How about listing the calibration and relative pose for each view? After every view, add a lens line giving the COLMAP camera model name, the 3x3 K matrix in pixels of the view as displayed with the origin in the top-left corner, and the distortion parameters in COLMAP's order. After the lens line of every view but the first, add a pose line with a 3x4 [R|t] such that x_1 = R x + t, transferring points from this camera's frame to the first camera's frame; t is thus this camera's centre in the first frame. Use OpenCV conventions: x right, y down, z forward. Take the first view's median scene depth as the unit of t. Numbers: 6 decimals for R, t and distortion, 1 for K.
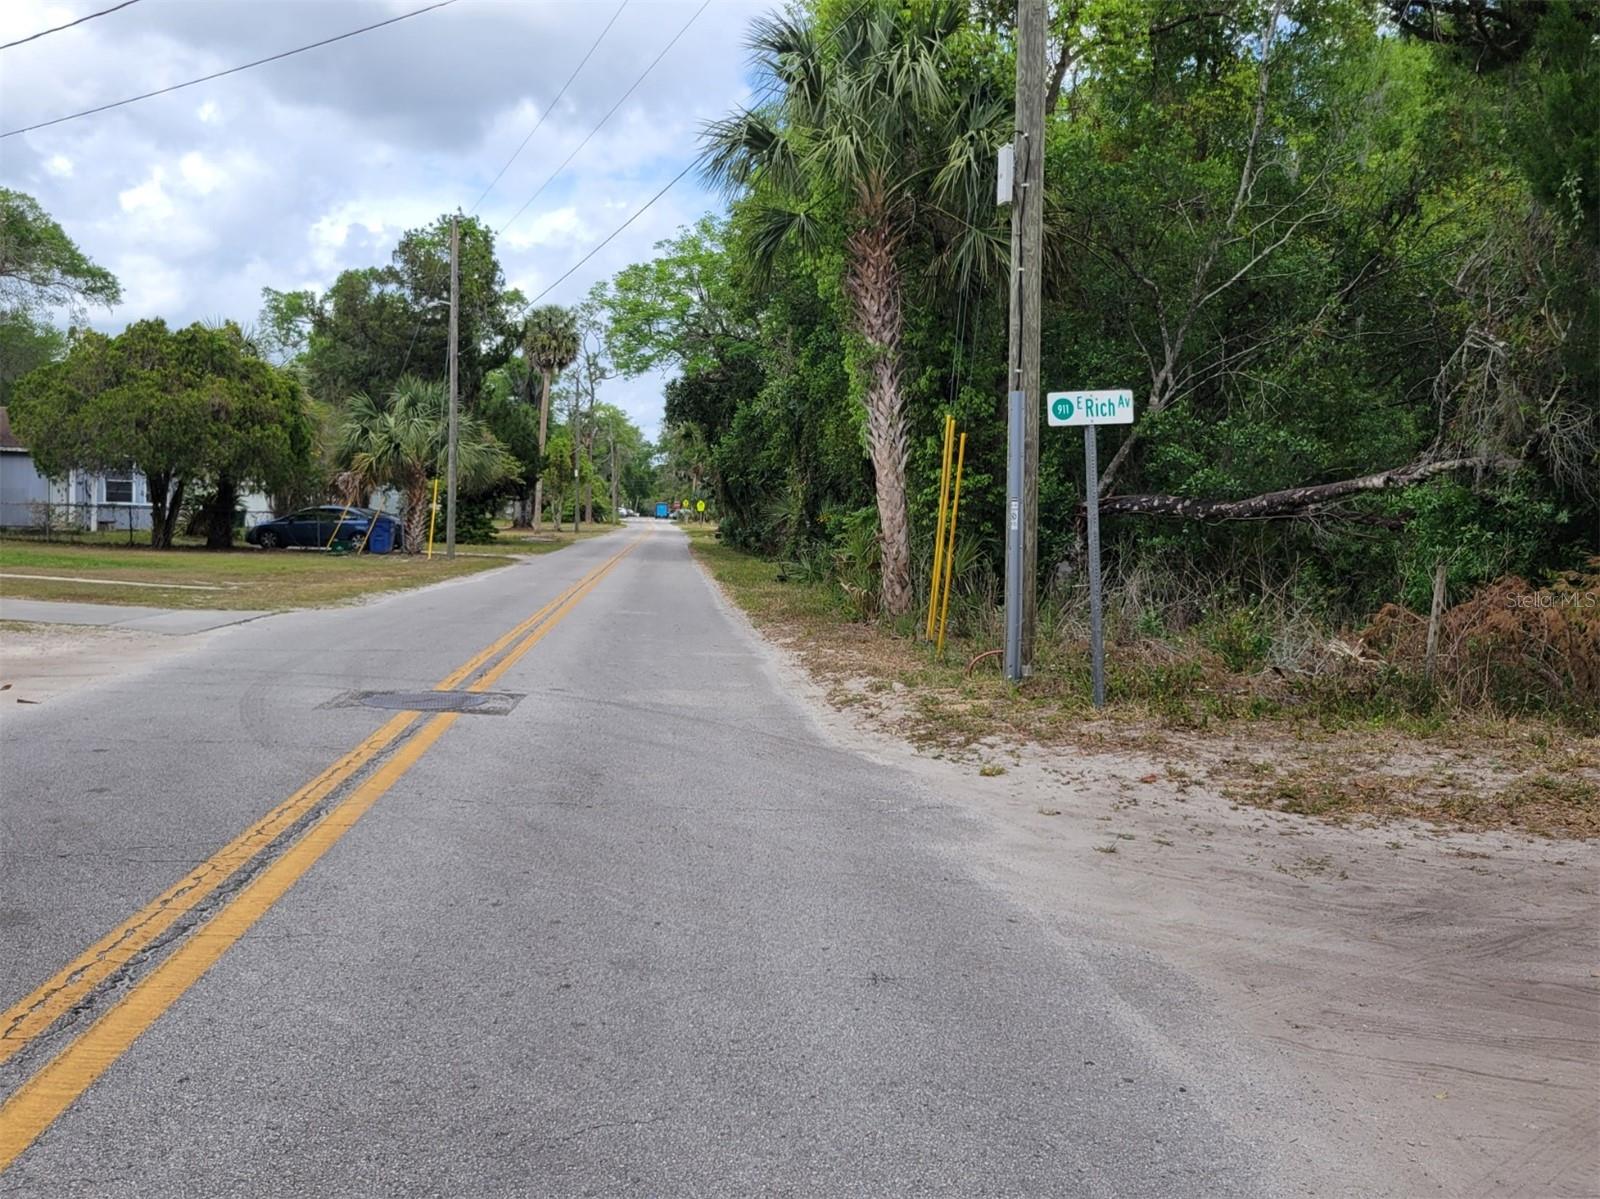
lens RADIAL K [[1446.3, 0, 813.4], [0, 1446.3, 602.2], [0, 0, 1]] dist [0.015660, 0.020367]
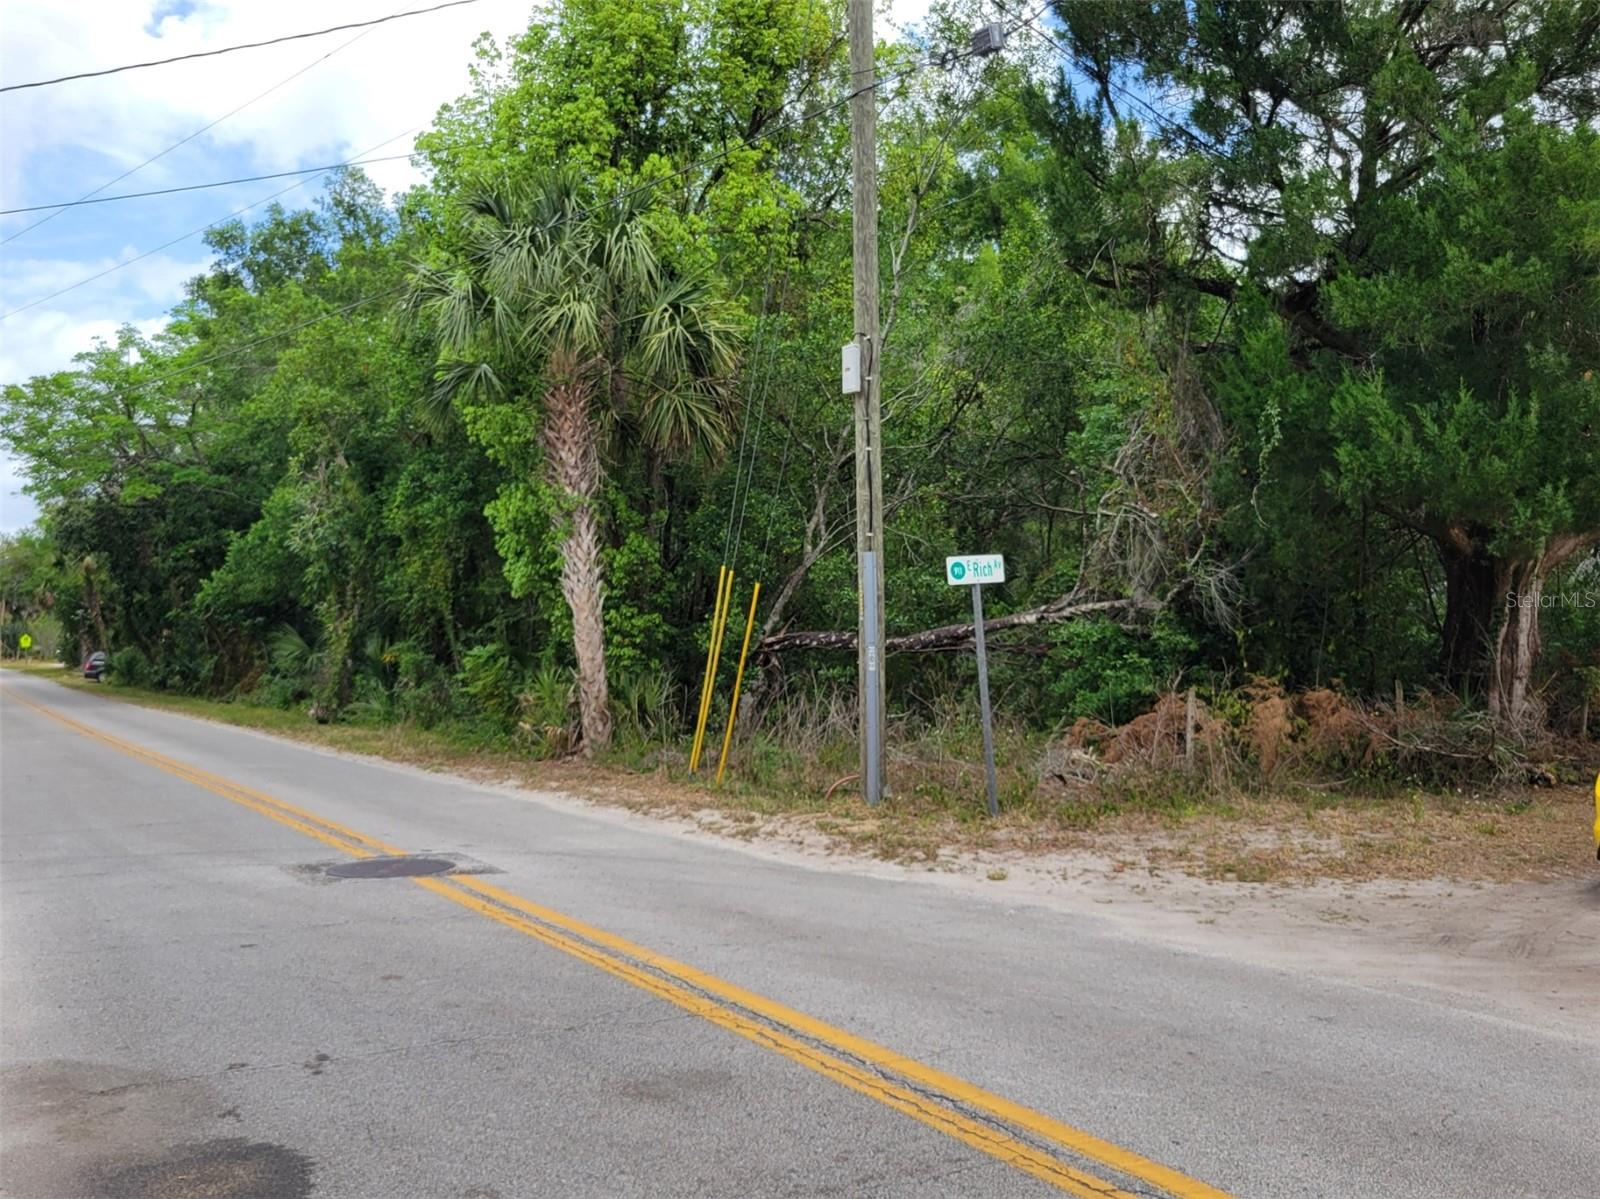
lens RADIAL K [[1446.3, 0, 813.4], [0, 1446.3, 602.2], [0, 0, 1]] dist [0.015660, 0.020367]
pose [[0.881327, -0.013739, 0.472307, -0.351366], [0.052248, 0.996281, -0.068514, -0.021891], [-0.469609, 0.085061, 0.878768, 0.001347]]
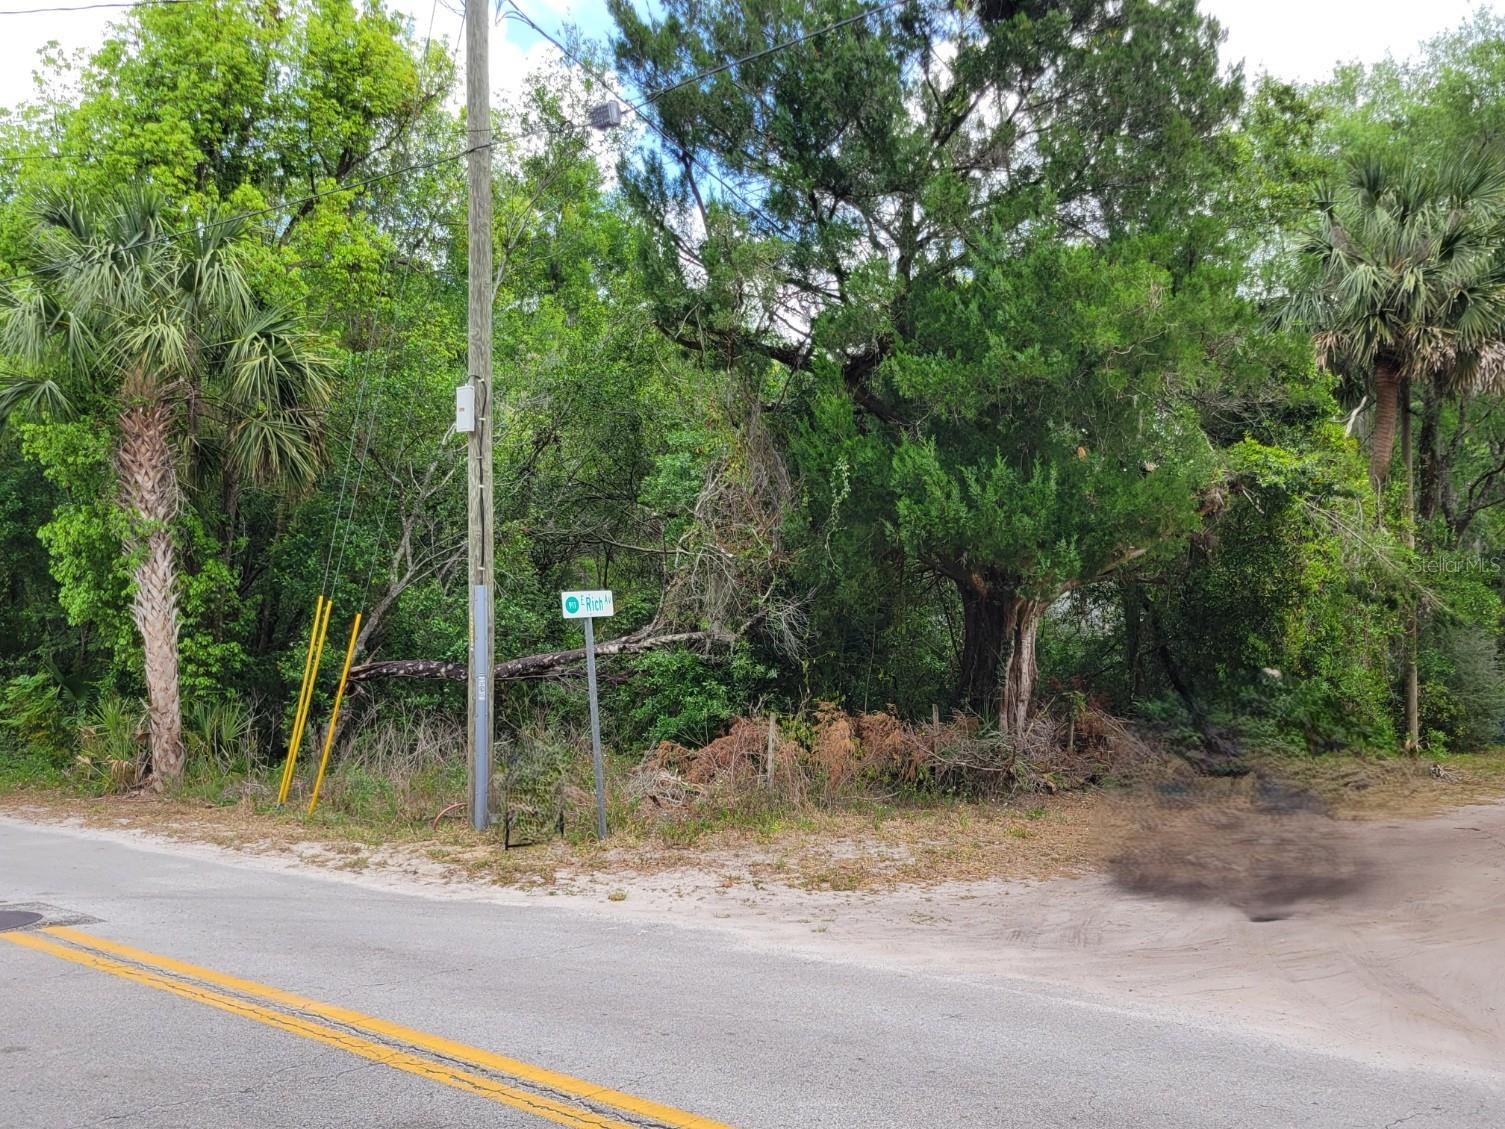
lens RADIAL K [[1343.1, 0, 752.5], [0, 1343.1, 564.5], [0, 0, 1]] dist [0.034982, -0.009652]
pose [[0.706419, 0.026814, 0.707286, -0.386633], [0.061702, 0.993145, -0.099278, -0.029181], [-0.705099, 0.113772, 0.699922, 0.039986]]
